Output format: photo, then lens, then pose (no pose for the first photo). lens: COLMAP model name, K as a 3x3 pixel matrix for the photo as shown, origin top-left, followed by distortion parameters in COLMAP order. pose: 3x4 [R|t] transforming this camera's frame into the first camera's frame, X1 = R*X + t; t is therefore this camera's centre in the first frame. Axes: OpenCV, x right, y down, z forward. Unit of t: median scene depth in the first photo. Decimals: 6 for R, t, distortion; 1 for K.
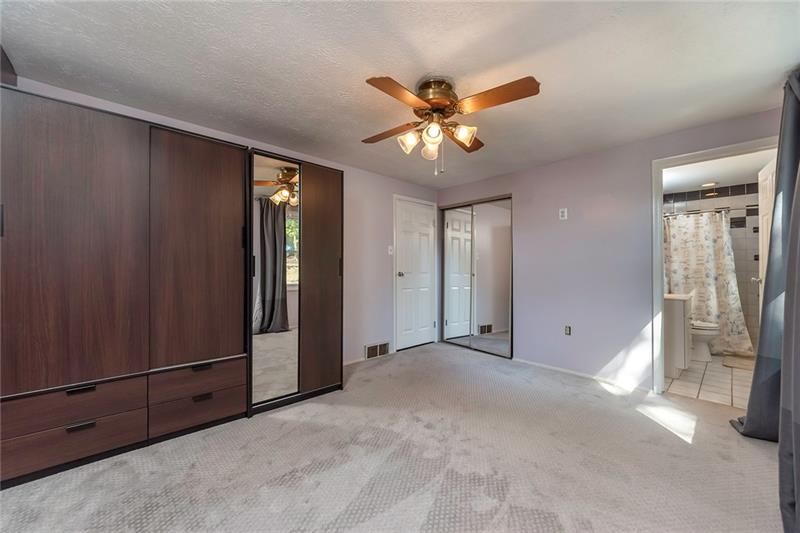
lens RADIAL K [[309.4, 0, 404.3], [0, 309.4, 268.8], [0, 0, 1]] dist [-0.003209, -0.000294]
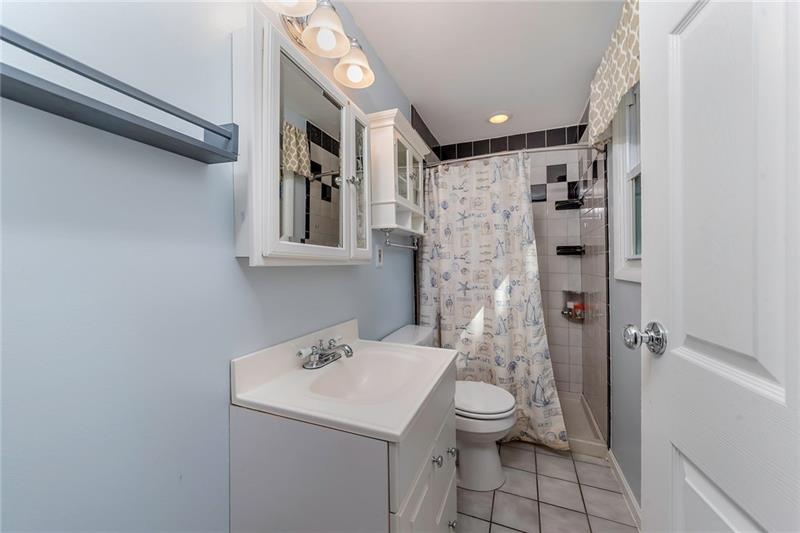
lens RADIAL K [[309.4, 0, 396.0], [0, 309.4, 265.2], [0, 0, 1]] dist [-0.003209, -0.000294]
pose [[0.907018, -0.001994, 0.421088, 0.628172], [0.004059, 0.999984, -0.004009, -0.007367], [-0.421073, 0.005346, 0.907011, 0.617161]]
